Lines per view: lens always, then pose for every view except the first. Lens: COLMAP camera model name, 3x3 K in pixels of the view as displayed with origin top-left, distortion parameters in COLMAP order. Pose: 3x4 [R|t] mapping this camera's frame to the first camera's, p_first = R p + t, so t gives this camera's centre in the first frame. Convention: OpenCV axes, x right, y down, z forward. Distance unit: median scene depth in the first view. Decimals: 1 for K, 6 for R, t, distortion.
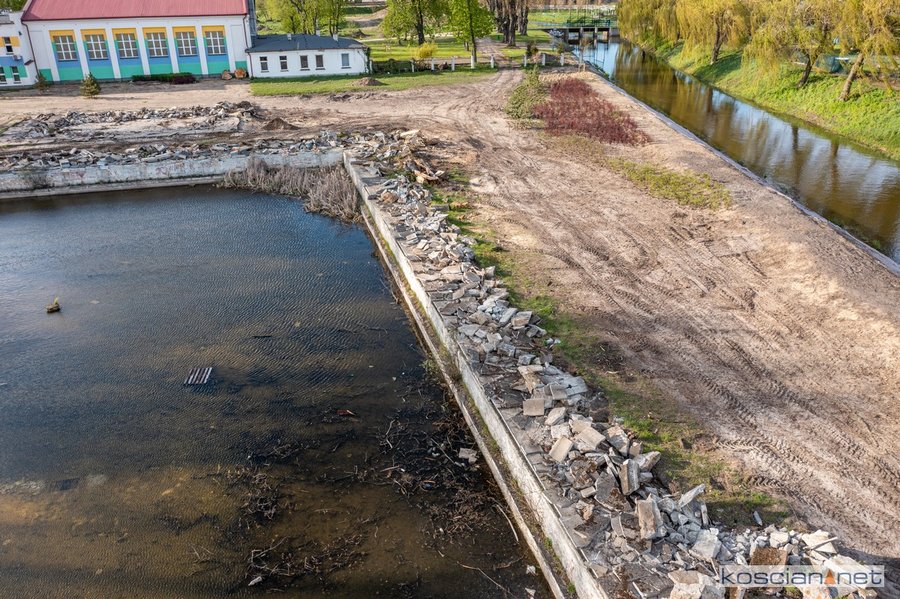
lens RADIAL K [[706.4, 0, 450.0], [0, 706.4, 299.5], [0, 0, 1]] dist [-0.004314, -0.003486]
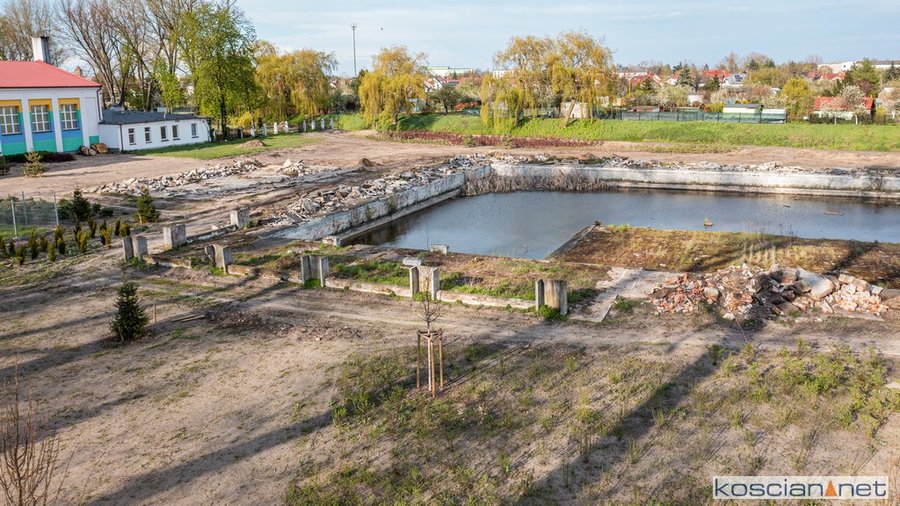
lens RADIAL K [[709.1, 0, 450.2], [0, 709.1, 210.4], [0, 0, 1]] dist [0.001640, 0.000354]
pose [[0.600643, -0.135038, 0.788031, -0.770665], [0.331102, 0.939154, -0.091434, -0.018636], [-0.727735, 0.315838, 0.608808, 0.161235]]
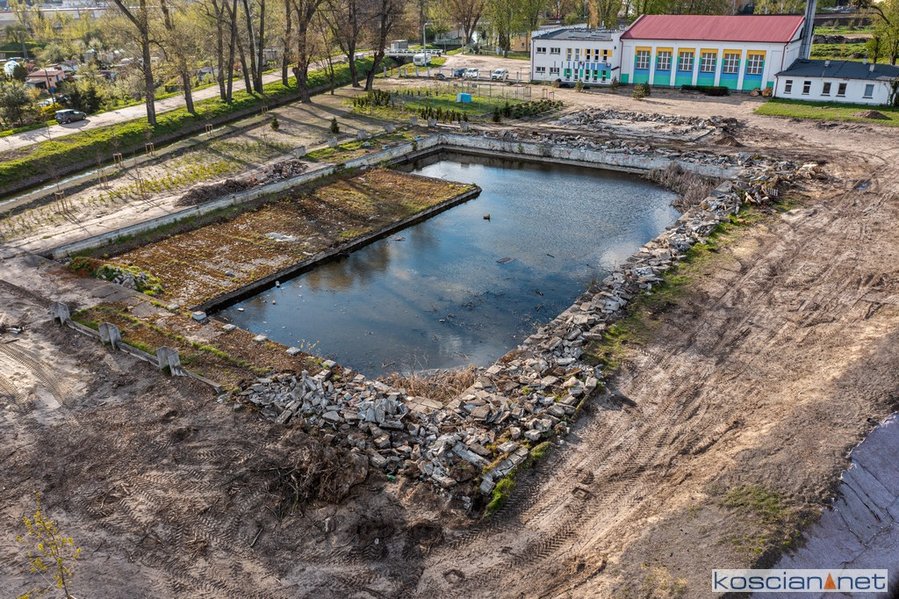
lens RADIAL K [[705.6, 0, 449.5], [0, 705.6, 299.5], [0, 0, 1]] dist [-0.004314, -0.003486]
pose [[0.647583, 0.312465, -0.694984, 0.285573], [-0.300396, 0.942880, 0.144013, -0.007948], [0.700285, 0.115510, 0.704456, -0.149812]]
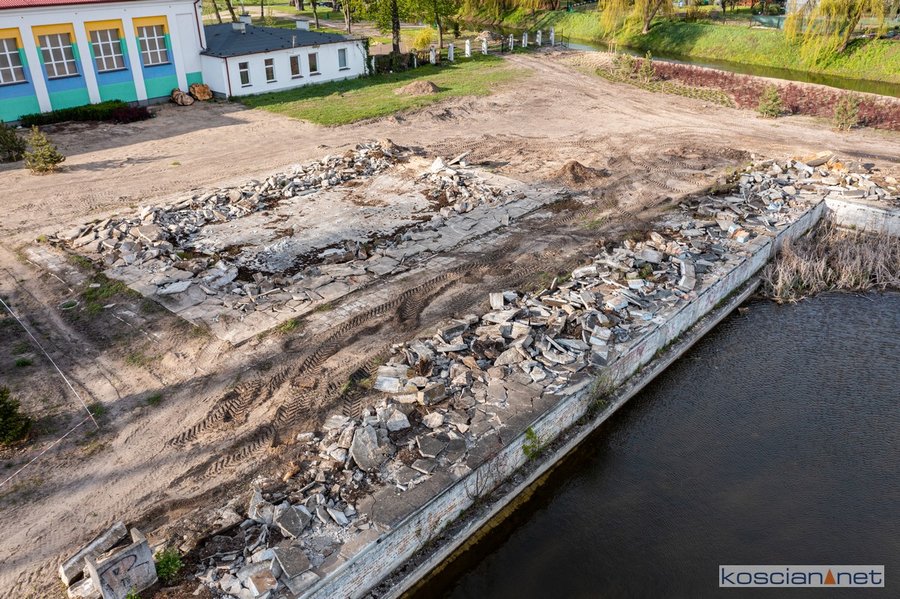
lens RADIAL K [[706.4, 0, 450.0], [0, 706.4, 299.5], [0, 0, 1]] dist [-0.004314, -0.003486]
pose [[0.827213, -0.245987, 0.505182, -0.487407], [0.226747, 0.968762, 0.100427, -0.161853], [-0.514105, 0.031474, 0.857150, 0.374693]]
